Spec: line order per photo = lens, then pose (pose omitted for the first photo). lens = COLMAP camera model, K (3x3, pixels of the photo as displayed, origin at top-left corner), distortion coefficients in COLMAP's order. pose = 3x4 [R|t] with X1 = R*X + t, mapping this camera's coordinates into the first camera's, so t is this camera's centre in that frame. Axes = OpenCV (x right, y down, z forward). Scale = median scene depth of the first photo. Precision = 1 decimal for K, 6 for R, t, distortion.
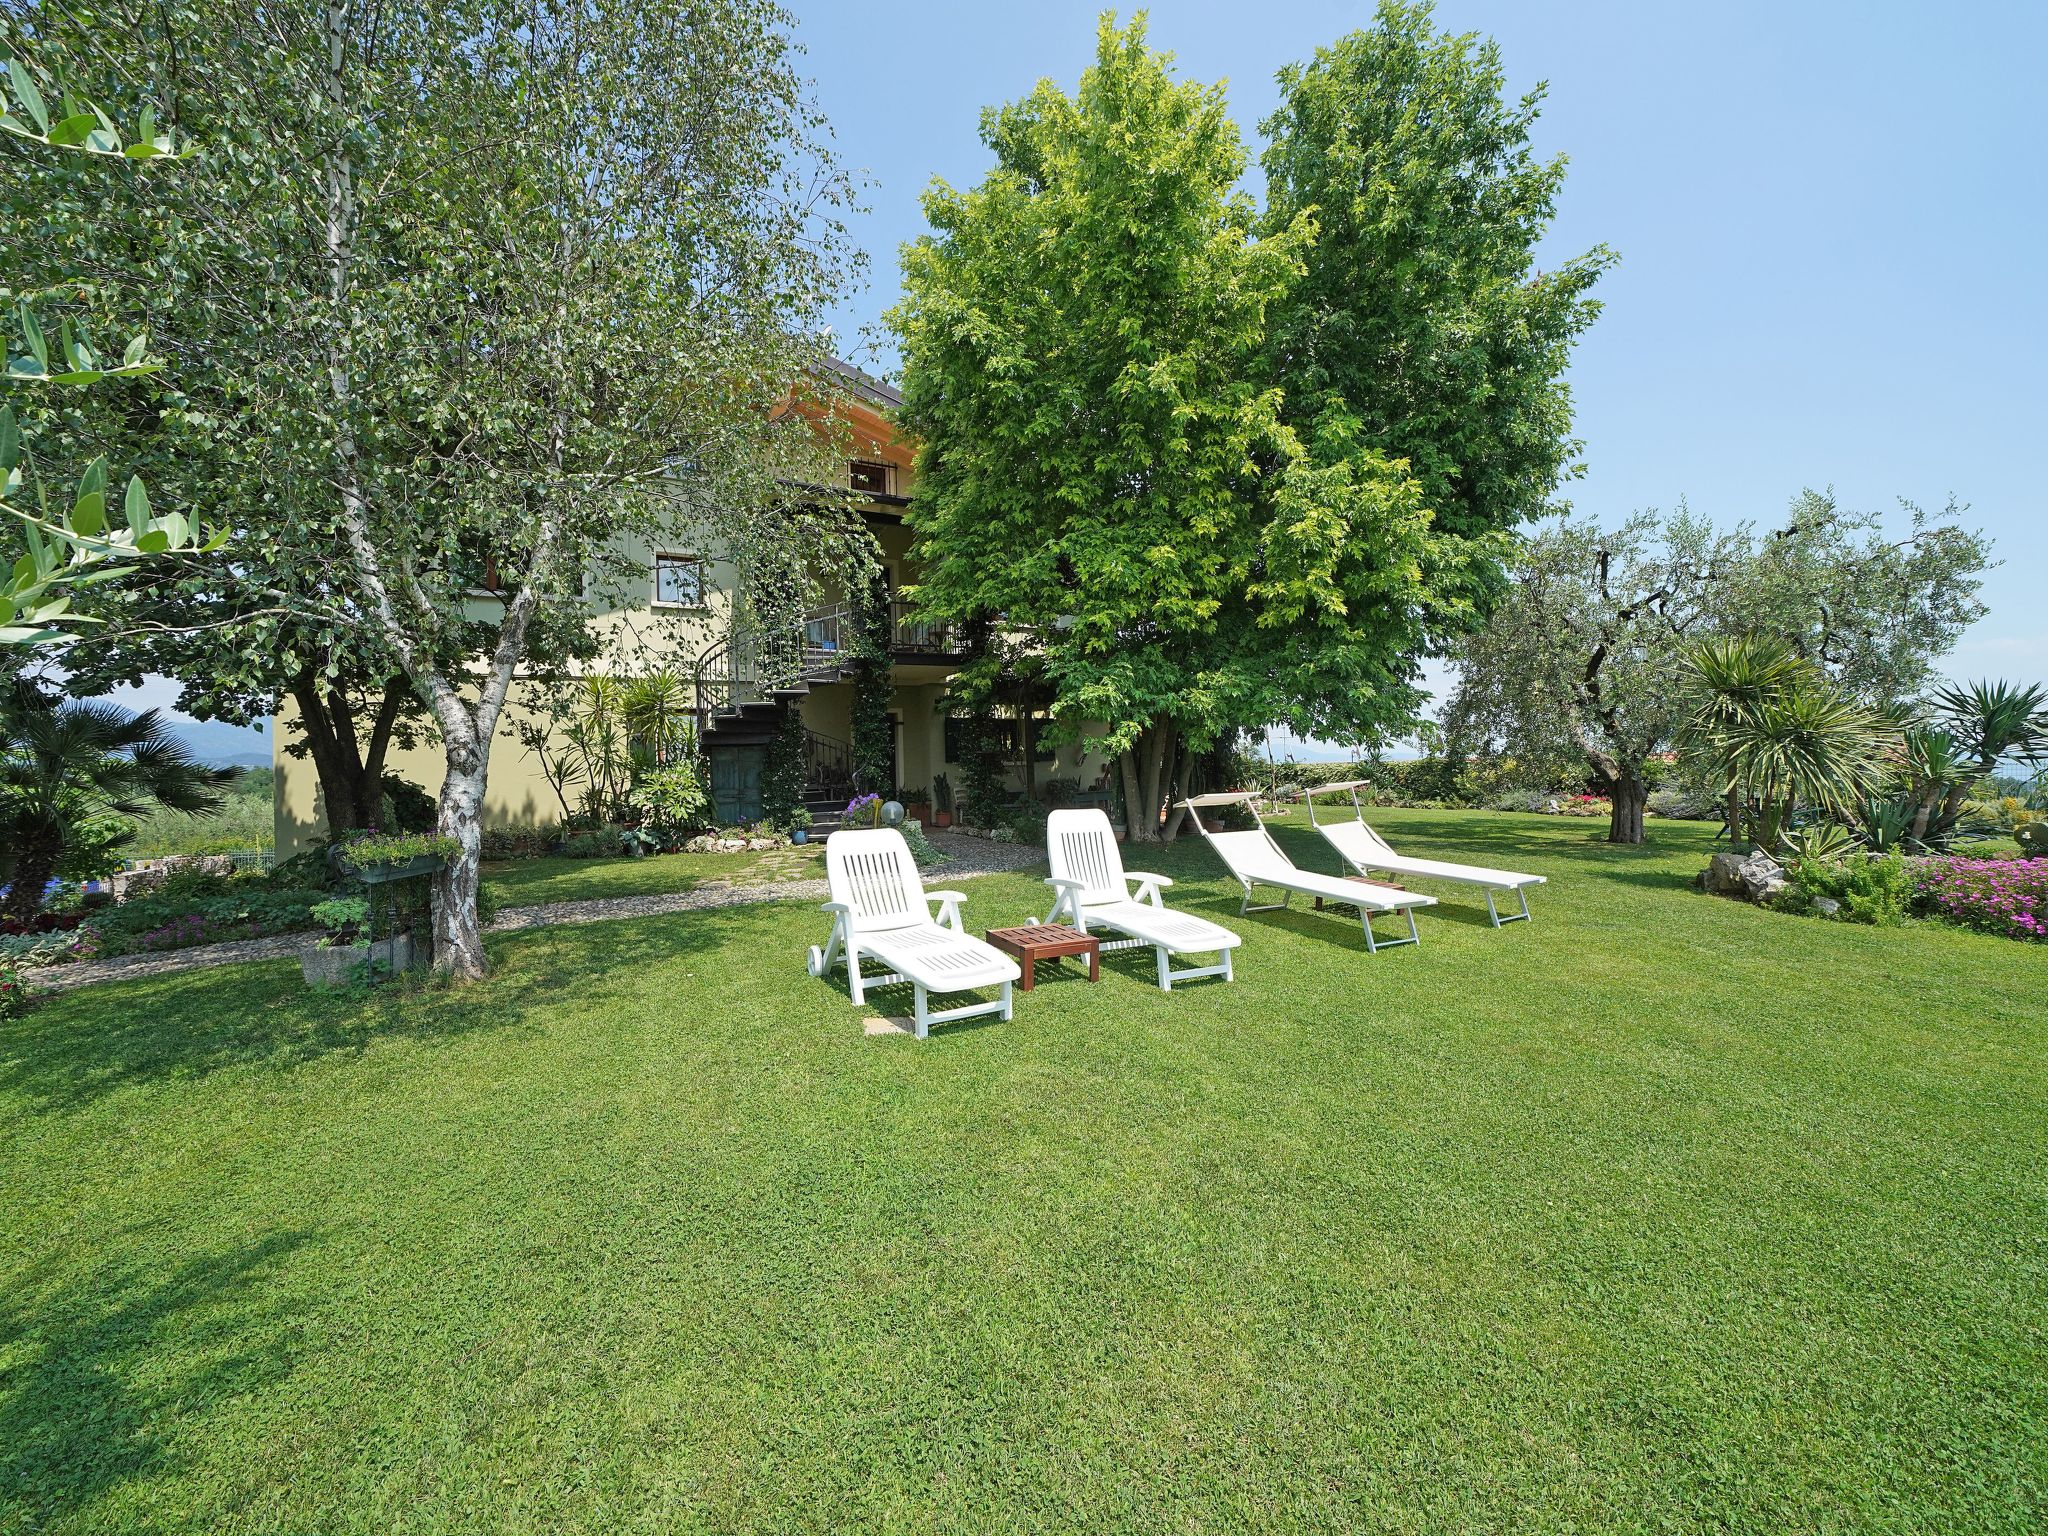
lens RADIAL K [[976.7, 0, 1058.9], [0, 976.7, 763.7], [0, 0, 1]] dist [-0.004182, -0.002361]
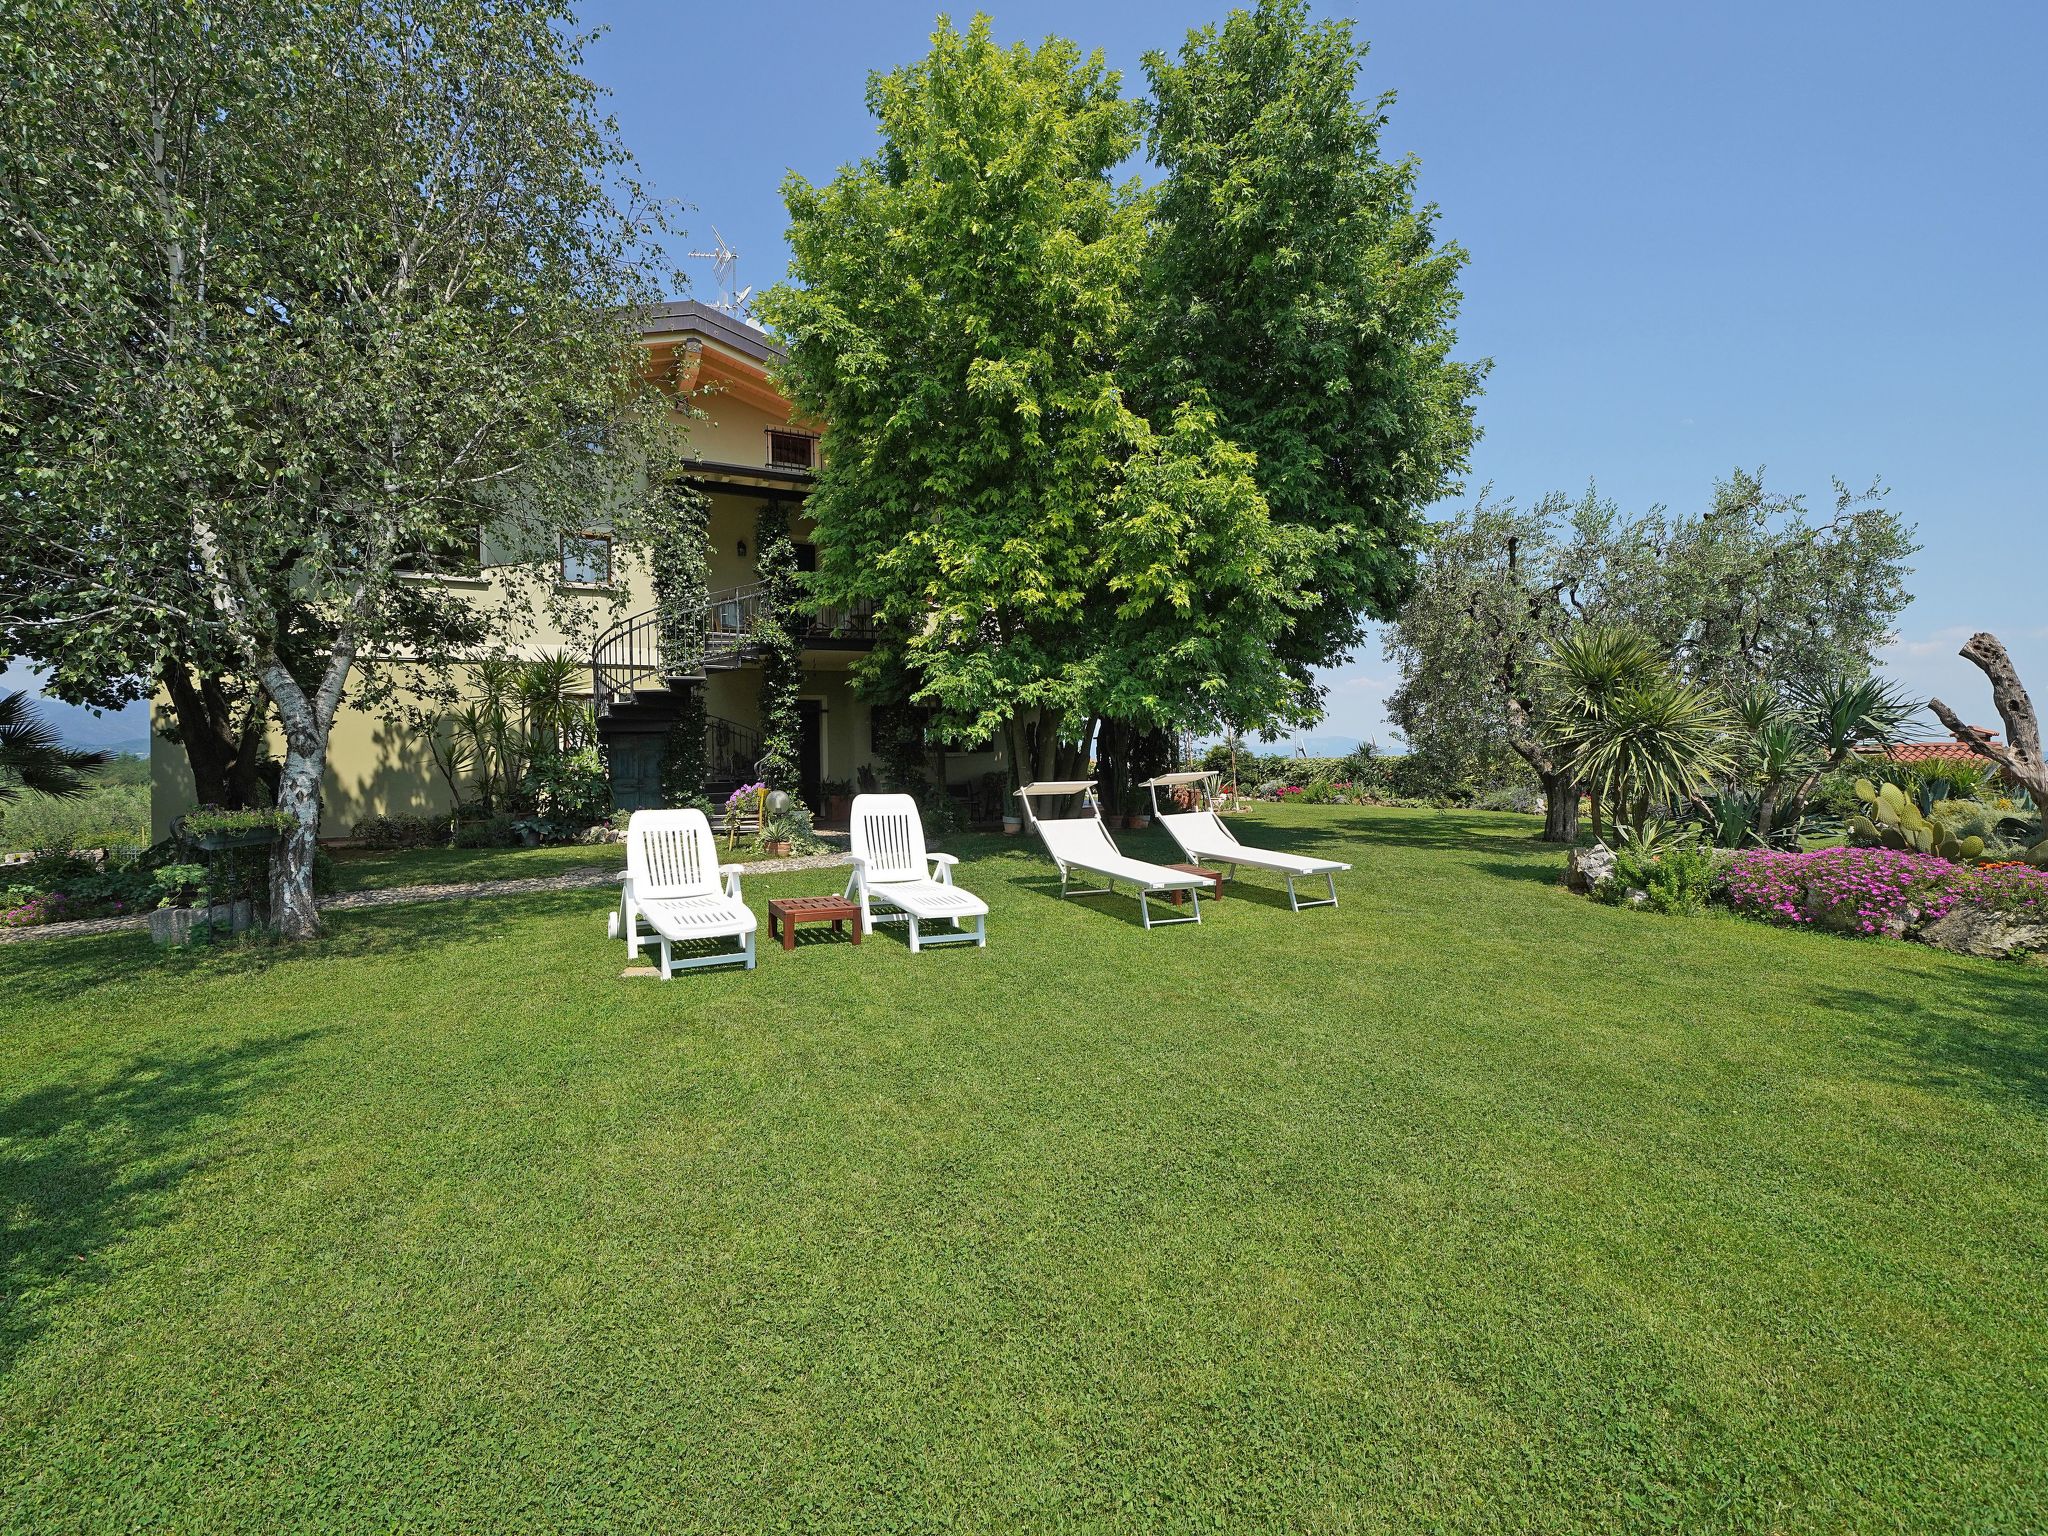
lens RADIAL K [[1084.0, 0, 1014.5], [0, 1084.0, 763.0], [0, 0, 1]] dist [0.020937, 0.001949]
pose [[0.999766, 0.007018, -0.020454, 0.123225], [-0.006885, 0.999955, 0.006569, 0.002415], [0.020499, -0.006427, 0.999769, -0.123766]]
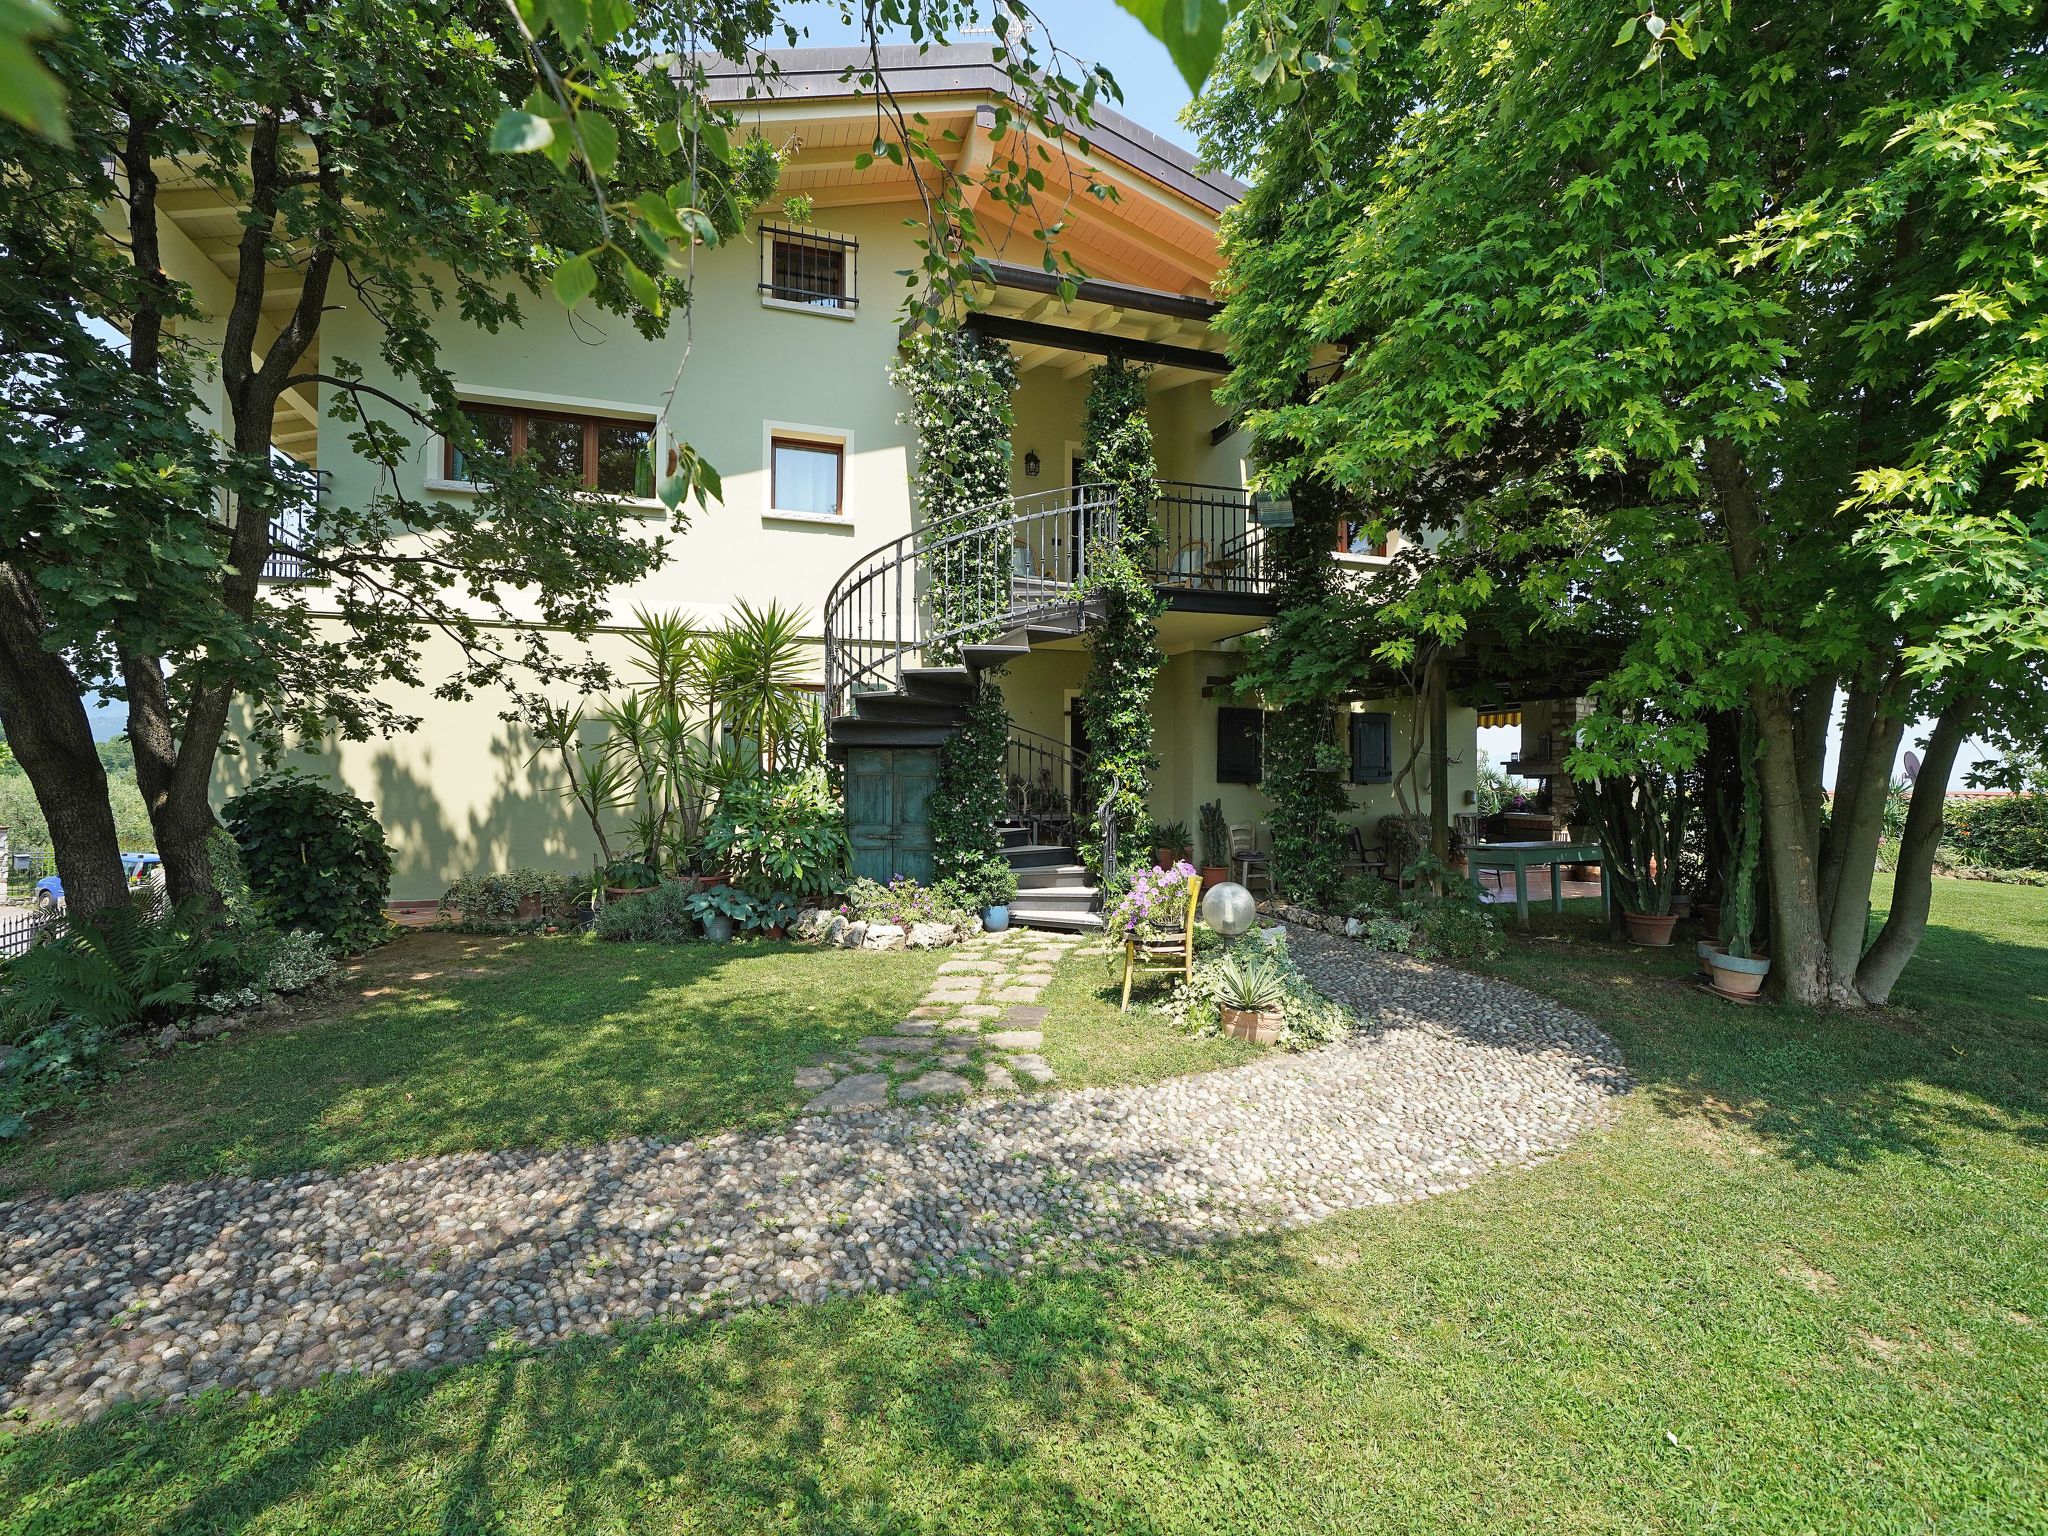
lens RADIAL K [[1292.0, 0, 1023.0], [0, 1292.0, 764.3], [0, 0, 1]] dist [-0.004702, -0.004909]
pose [[0.978523, 0.028007, -0.204228, -0.192857], [-0.029455, 0.999558, -0.004056, -0.014822], [0.204024, 0.009984, 0.978915, 0.537242]]
